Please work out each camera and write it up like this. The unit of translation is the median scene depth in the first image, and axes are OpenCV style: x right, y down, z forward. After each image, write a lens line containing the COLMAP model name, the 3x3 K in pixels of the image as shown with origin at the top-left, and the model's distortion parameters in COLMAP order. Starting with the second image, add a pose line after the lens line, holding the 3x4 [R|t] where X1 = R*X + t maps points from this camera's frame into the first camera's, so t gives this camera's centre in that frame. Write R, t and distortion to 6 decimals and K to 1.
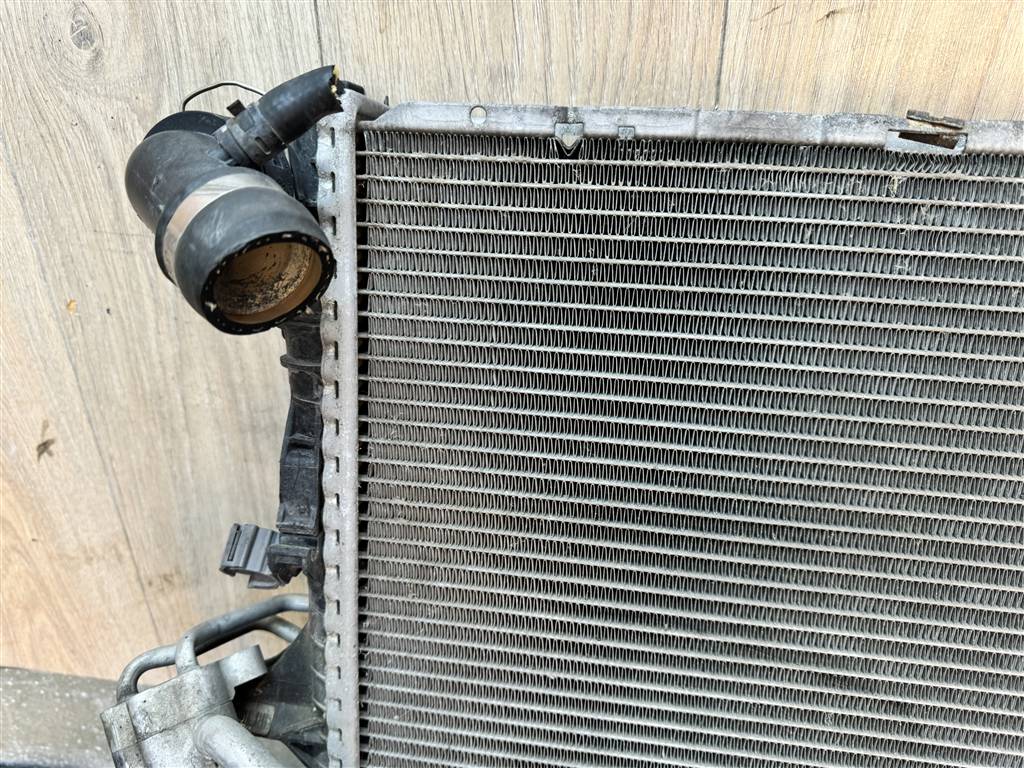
lens RADIAL K [[715.9, 0, 511.0], [0, 715.9, 386.1], [0, 0, 1]] dist [0.019693, -0.028692]
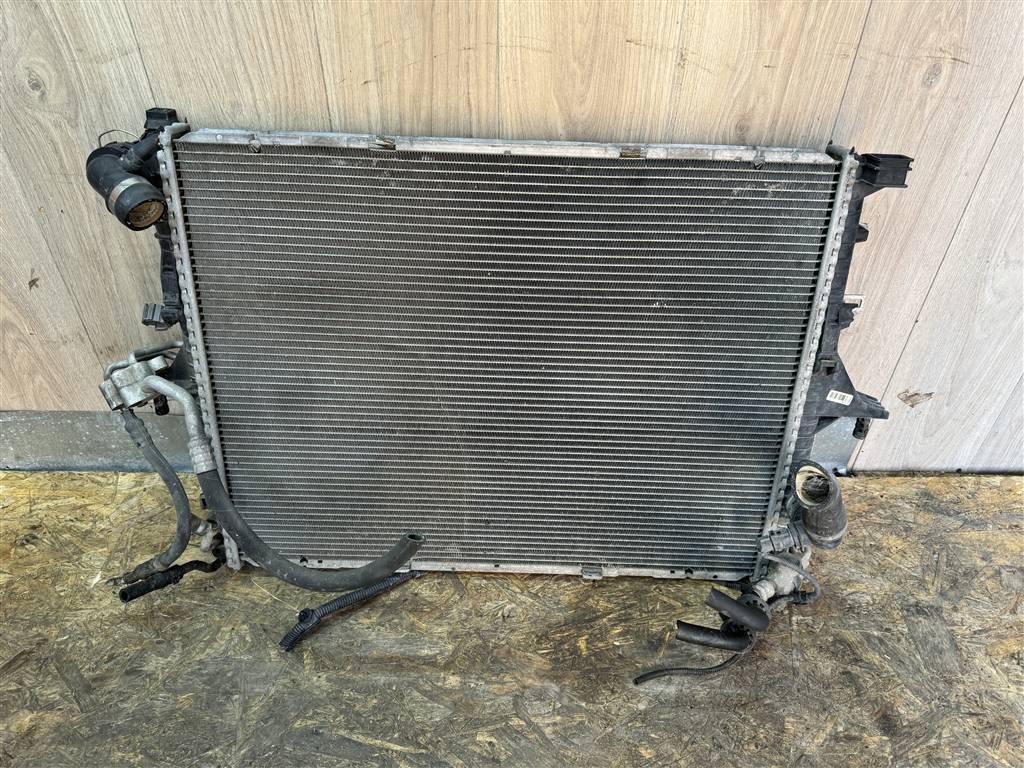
lens RADIAL K [[715.9, 0, 514.1], [0, 715.9, 377.6], [0, 0, 1]] dist [0.019693, -0.028692]
pose [[0.989390, -0.073907, 0.125082, 0.539055], [0.045665, 0.975504, 0.215188, -0.032415], [-0.137922, -0.207193, 0.968529, -1.608546]]
